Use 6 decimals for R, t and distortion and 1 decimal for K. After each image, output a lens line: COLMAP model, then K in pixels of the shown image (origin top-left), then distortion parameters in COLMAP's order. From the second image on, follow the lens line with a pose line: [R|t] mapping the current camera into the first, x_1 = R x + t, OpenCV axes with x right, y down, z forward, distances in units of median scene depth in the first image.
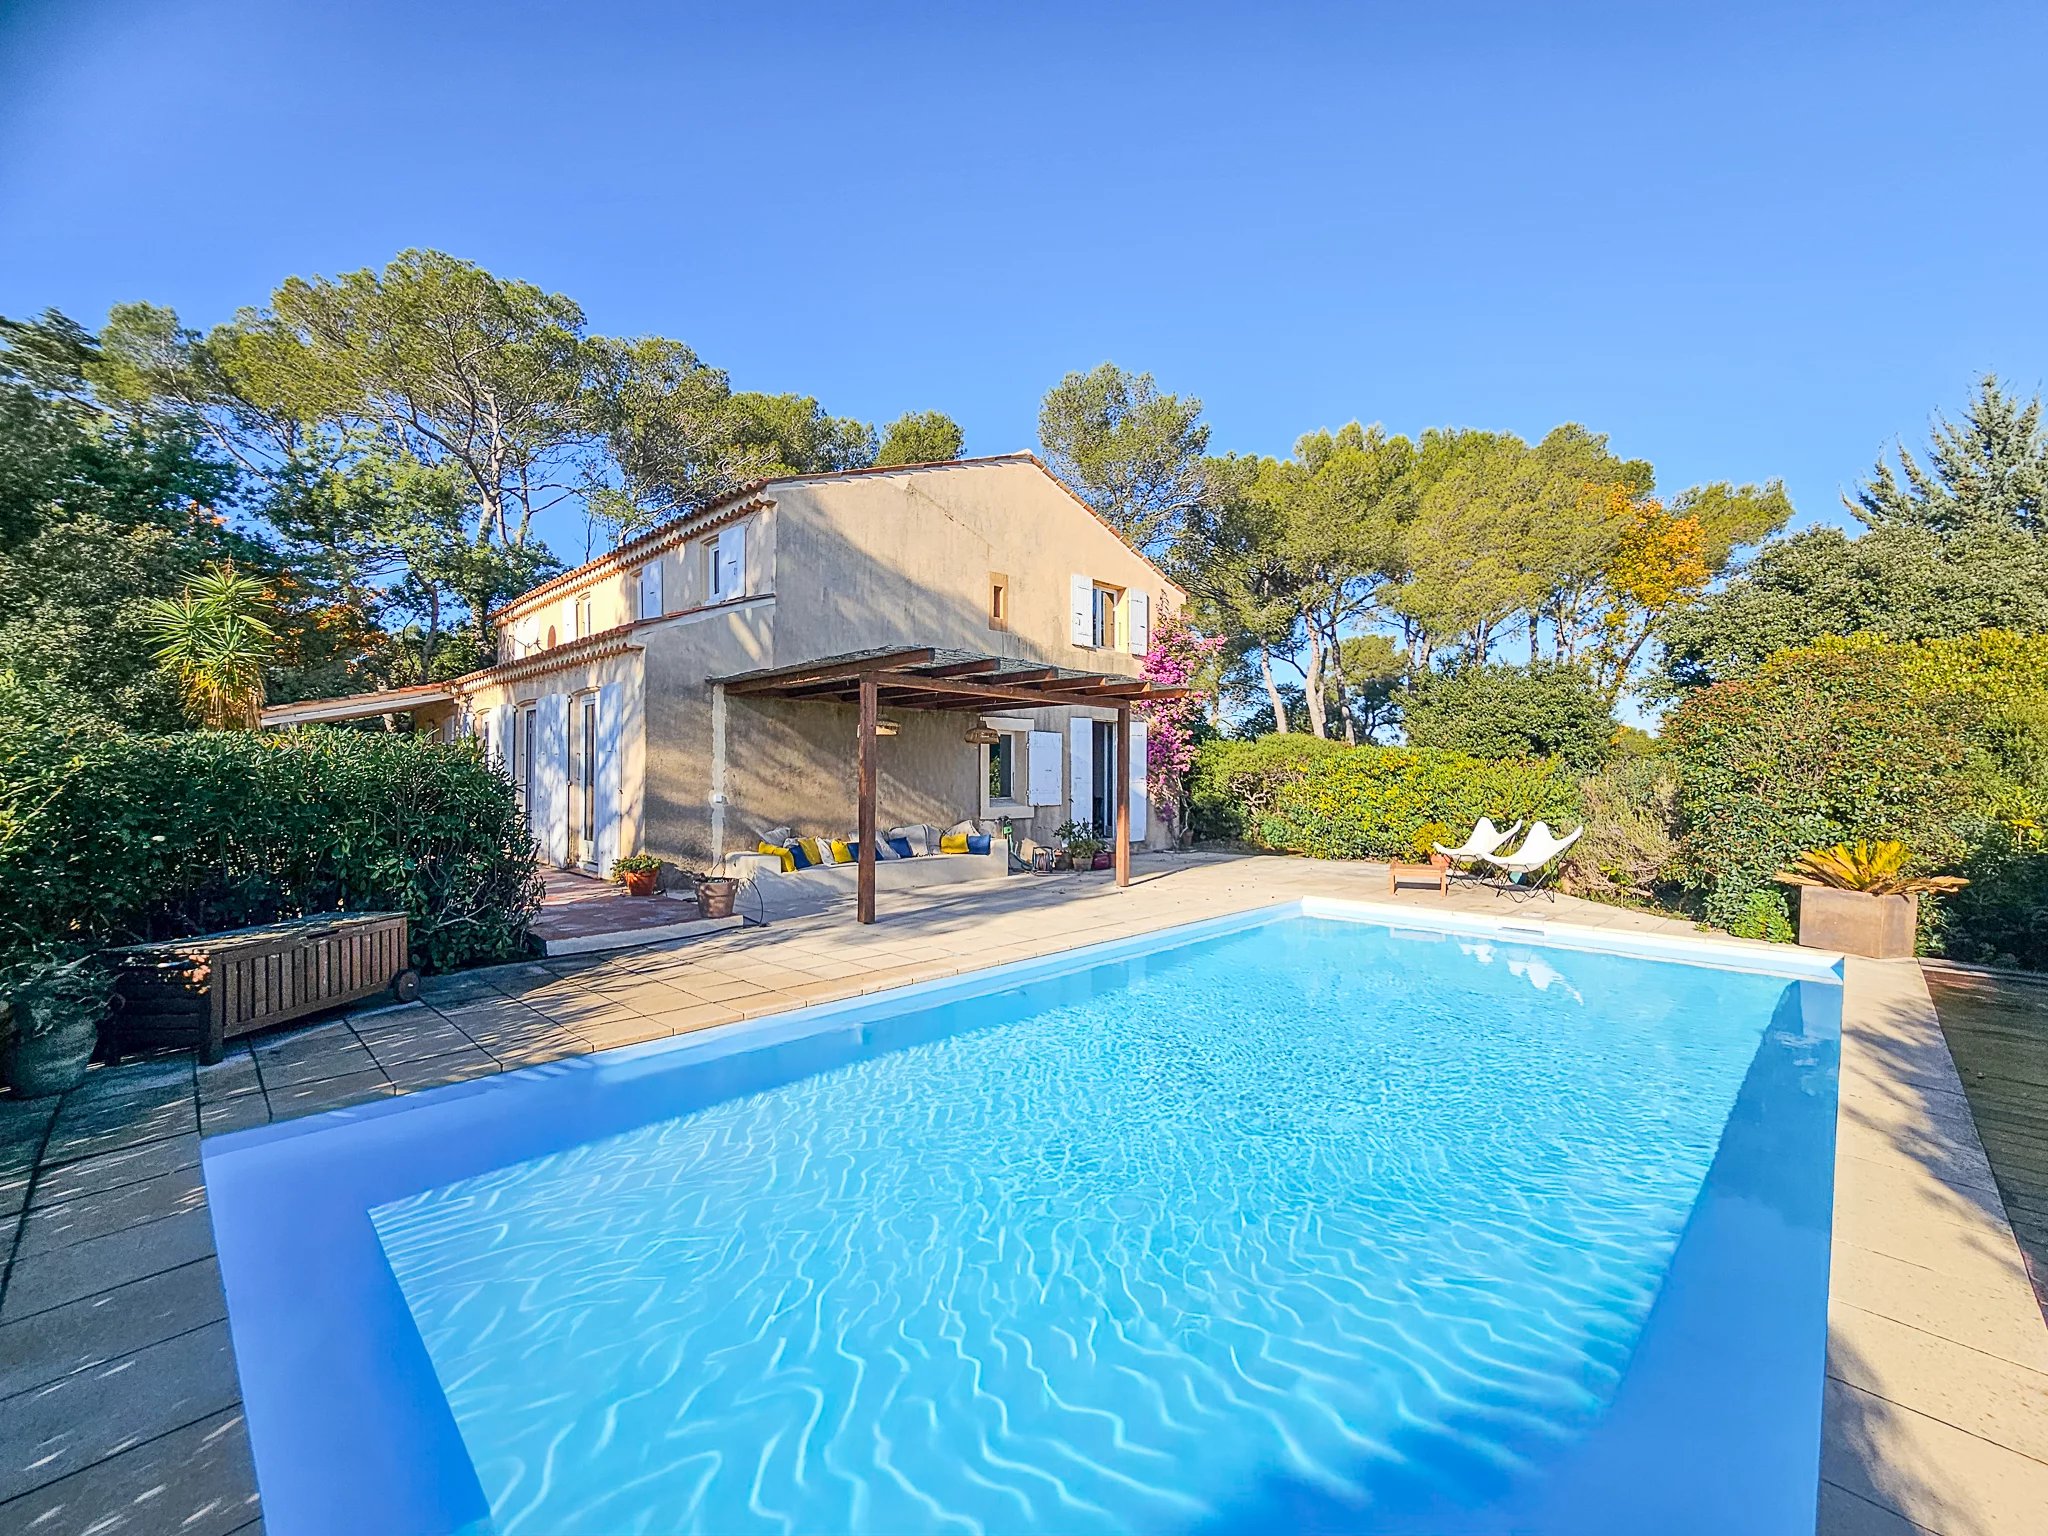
lens RADIAL K [[834.8, 0, 1023.6], [0, 834.8, 770.2], [0, 0, 1]] dist [0.000085, 0.000246]
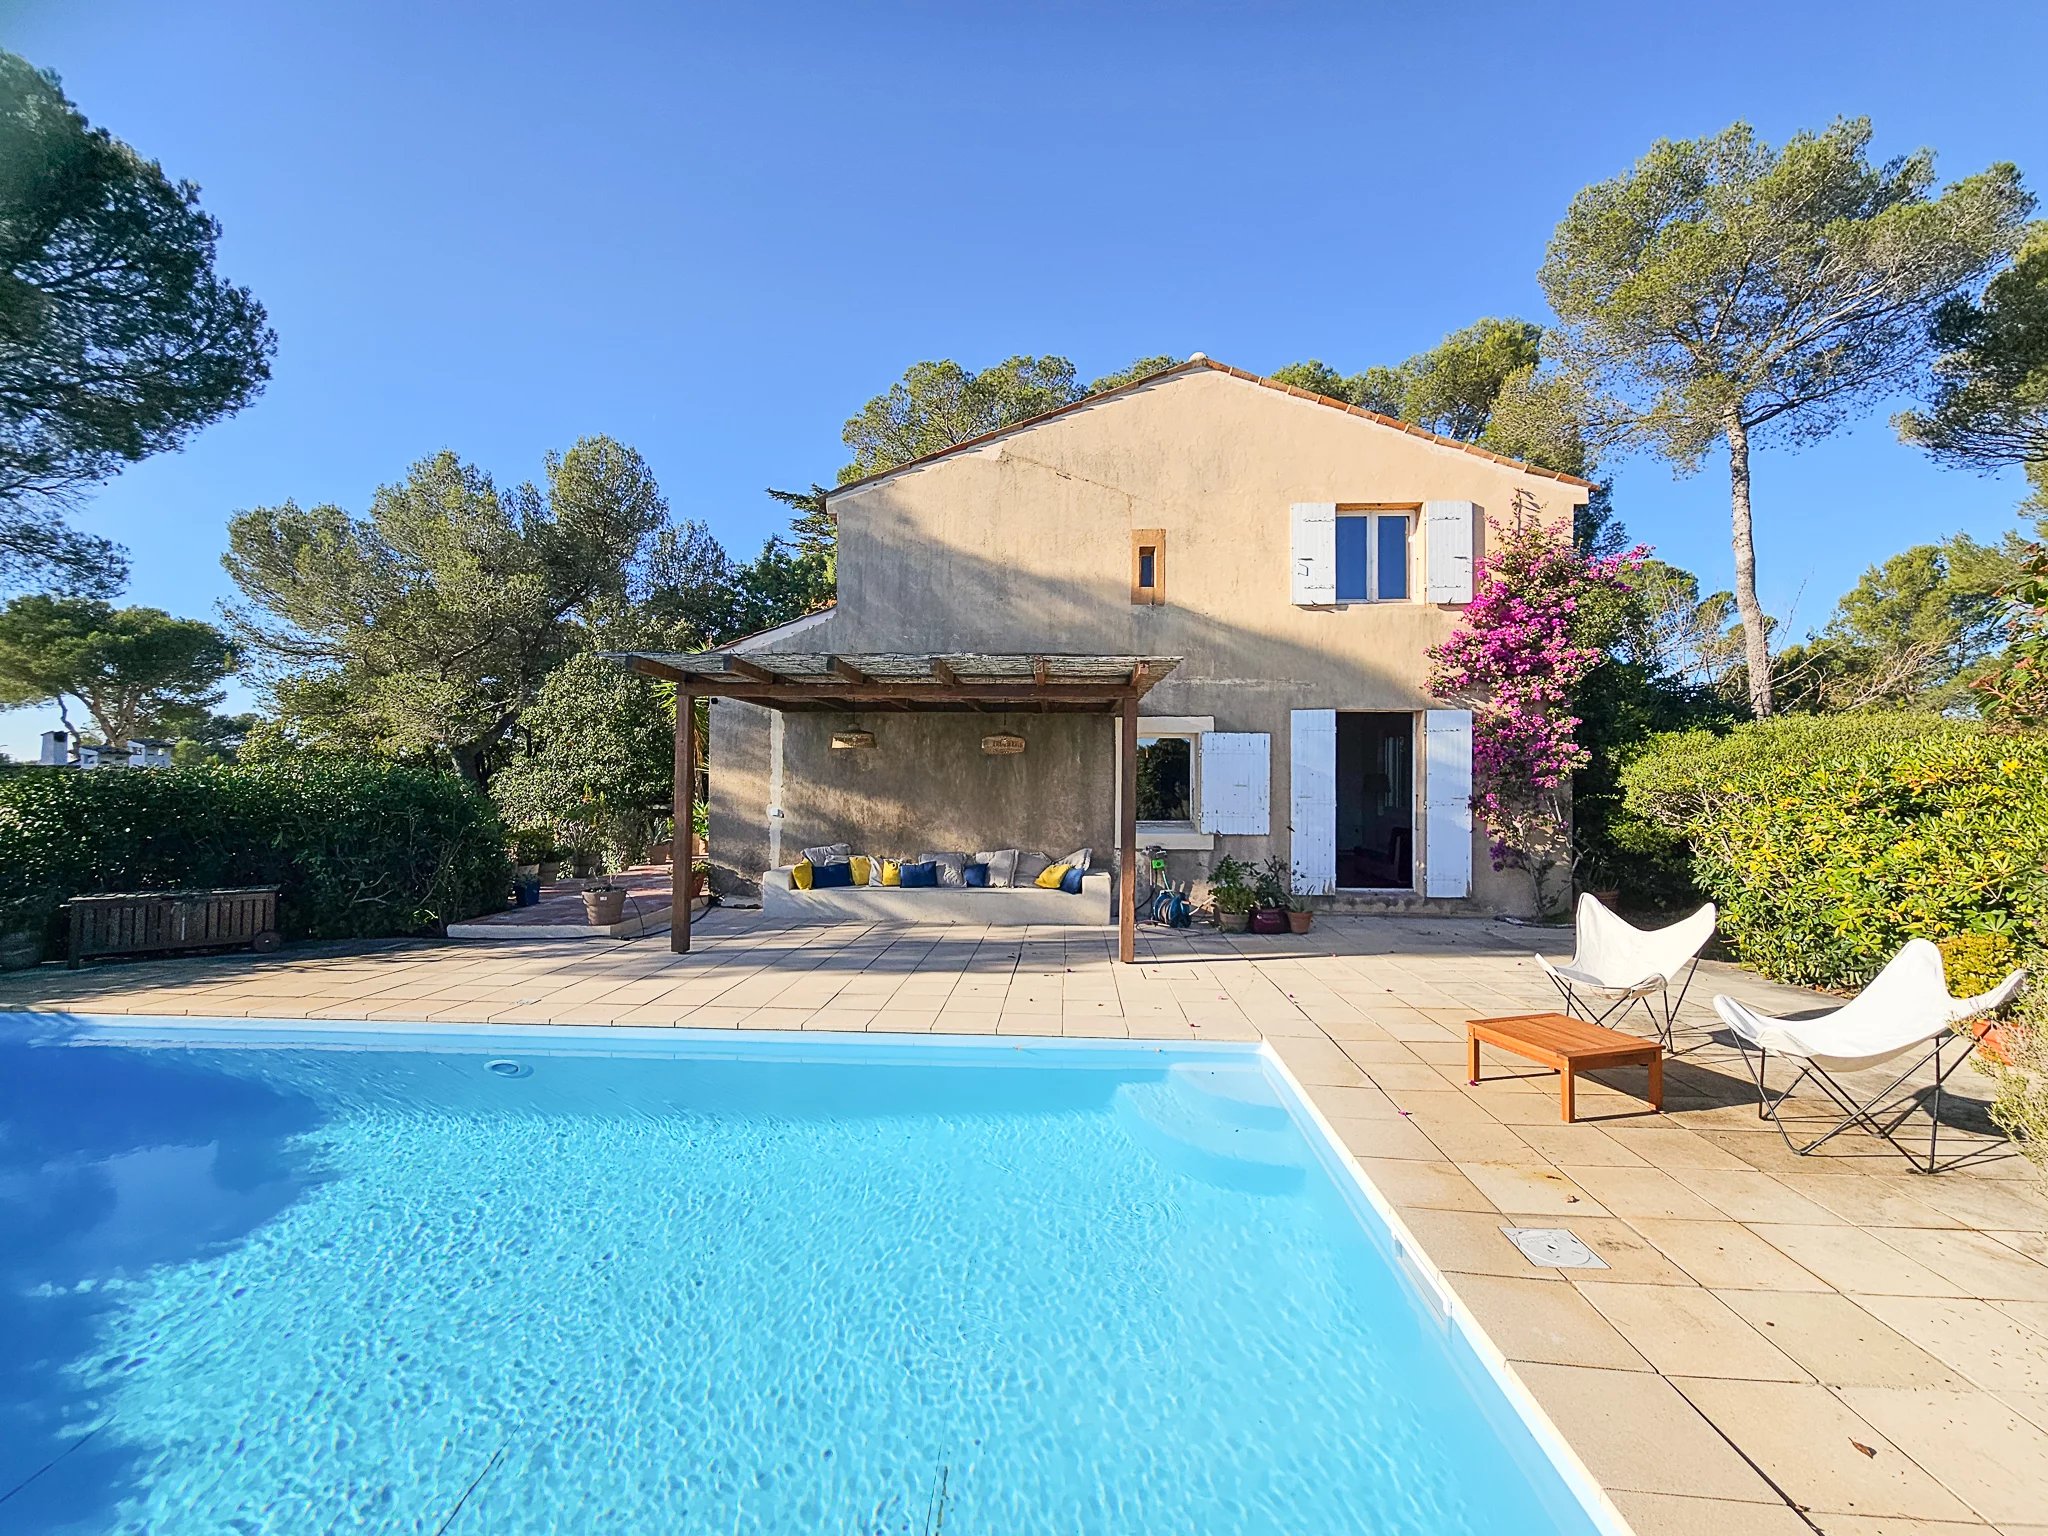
lens RADIAL K [[834.8, 0, 1024.3], [0, 834.8, 770.4], [0, 0, 1]] dist [0.000085, 0.000246]
pose [[0.666982, -0.005838, -0.745051, 0.454119], [-0.000075, 0.999969, -0.007902, -0.007849], [0.745074, 0.005326, 0.666961, 0.394073]]
